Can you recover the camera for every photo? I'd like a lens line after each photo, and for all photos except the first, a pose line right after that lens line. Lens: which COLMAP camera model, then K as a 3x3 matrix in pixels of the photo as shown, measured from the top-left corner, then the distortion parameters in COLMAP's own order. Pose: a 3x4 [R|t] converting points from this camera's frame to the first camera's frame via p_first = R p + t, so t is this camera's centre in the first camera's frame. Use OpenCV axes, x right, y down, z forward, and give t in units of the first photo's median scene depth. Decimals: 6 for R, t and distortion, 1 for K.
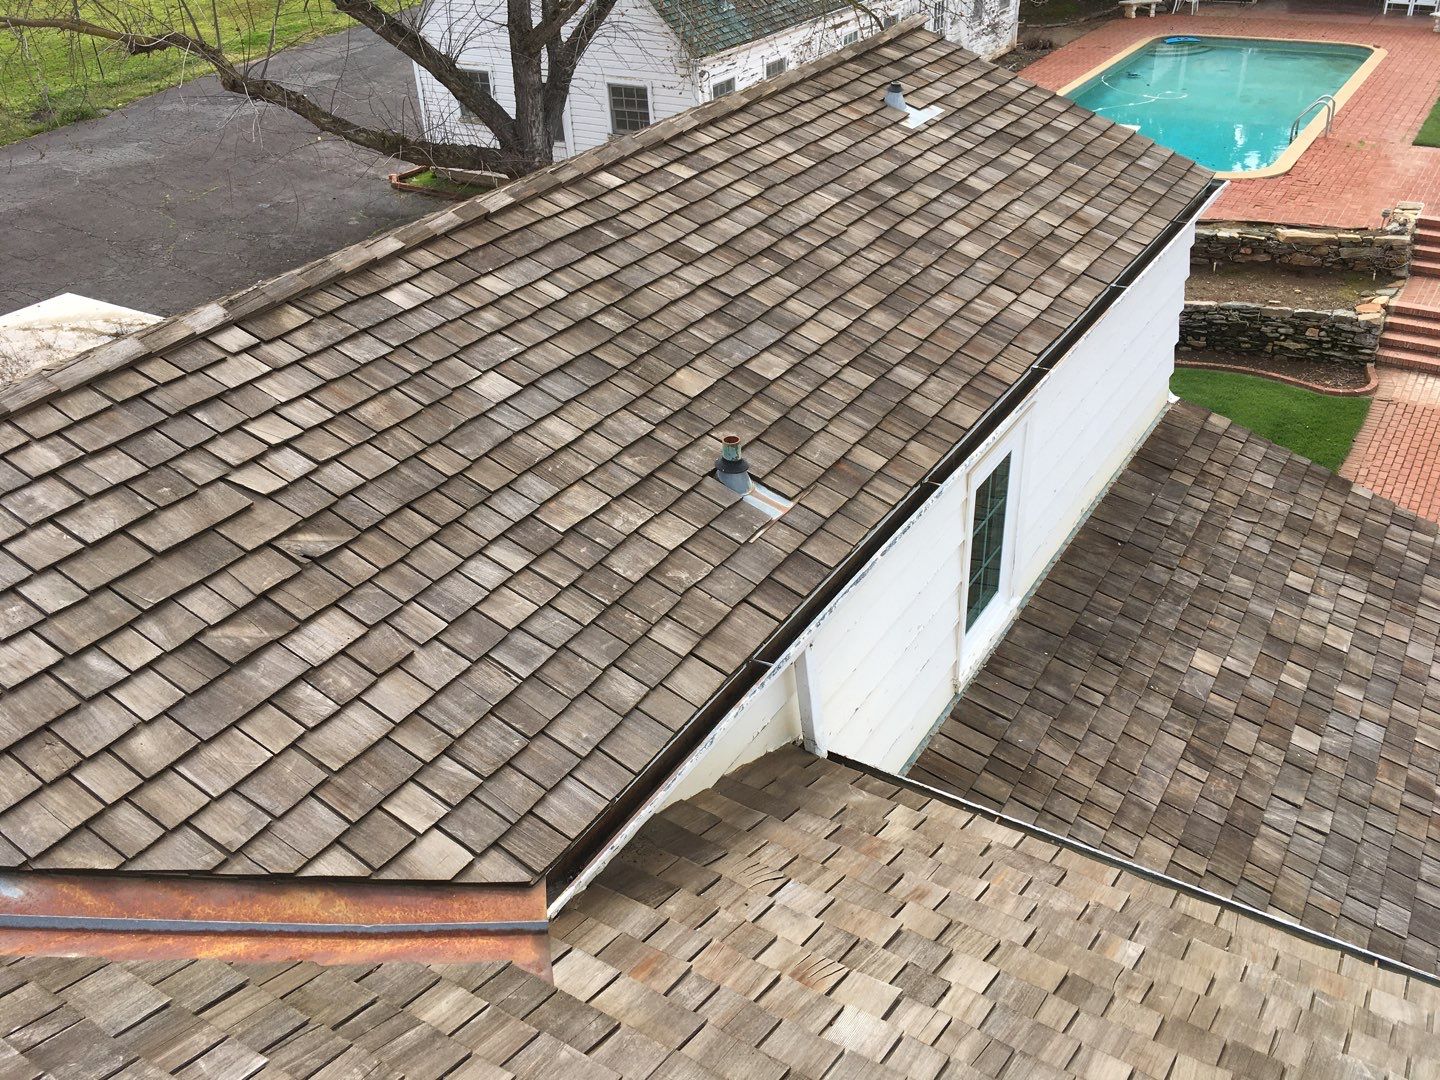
lens RADIAL K [[1223.9, 0, 728.6], [0, 1223.9, 536.8], [0, 0, 1]] dist [0.080896, -0.116956]
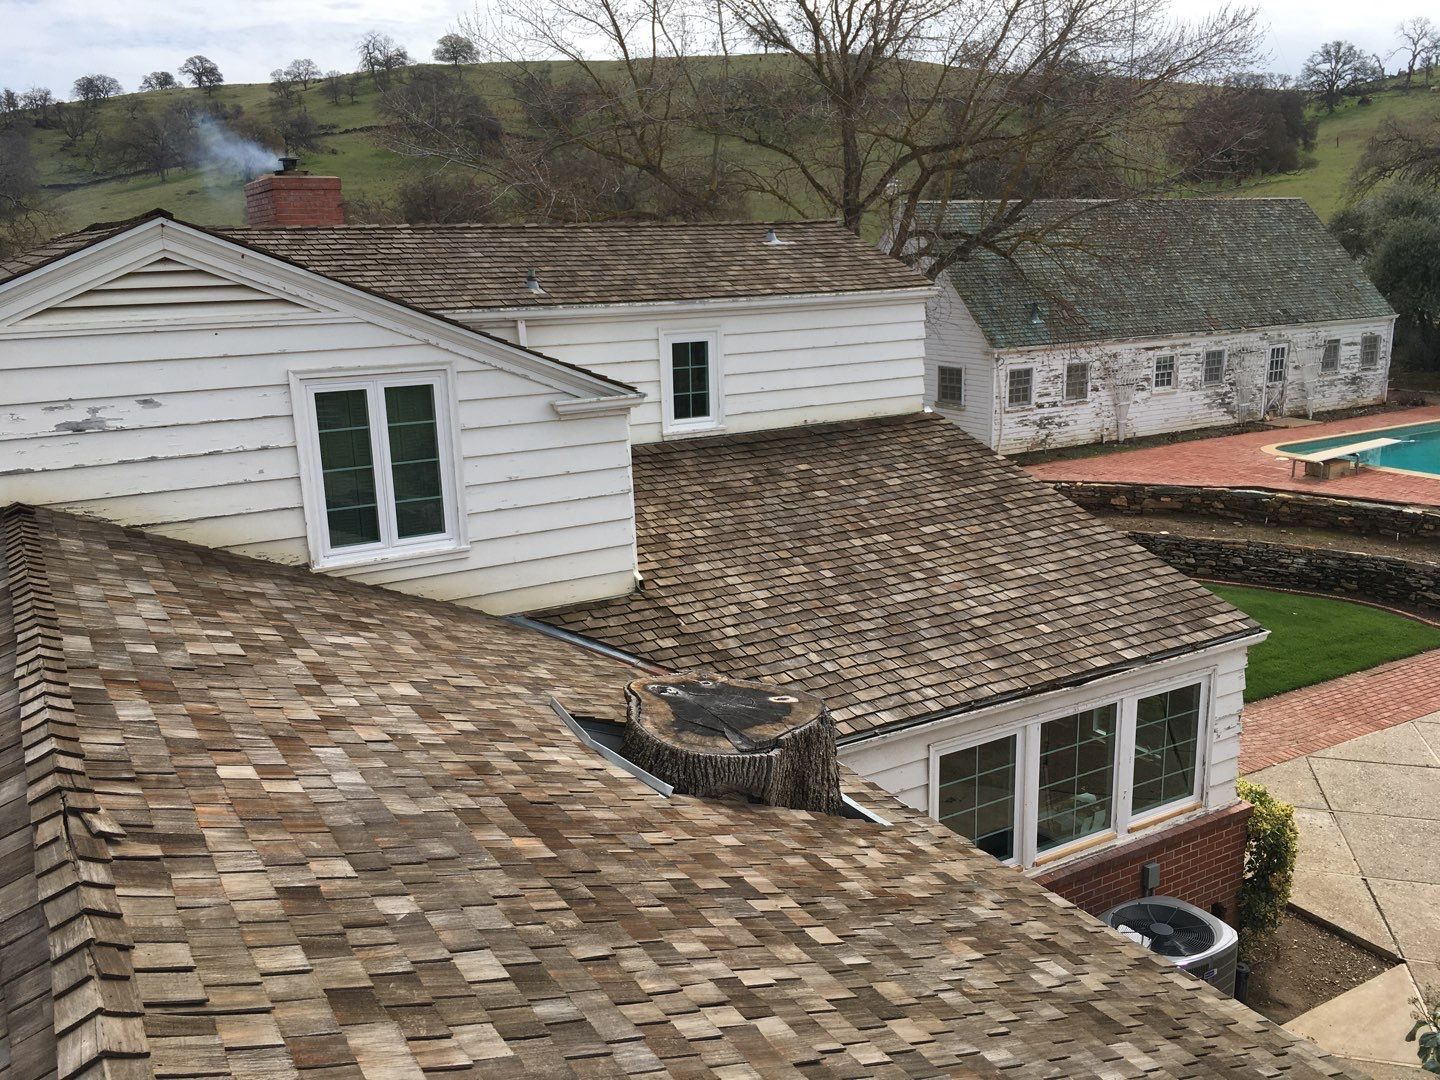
lens RADIAL K [[1223.9, 0, 738.9], [0, 1223.9, 544.0], [0, 0, 1]] dist [0.080896, -0.116956]
pose [[0.891515, 0.130487, -0.433790, 2.079322], [-0.252574, 0.938131, -0.236889, 1.275831], [0.376041, 0.320754, 0.869316, -1.332777]]
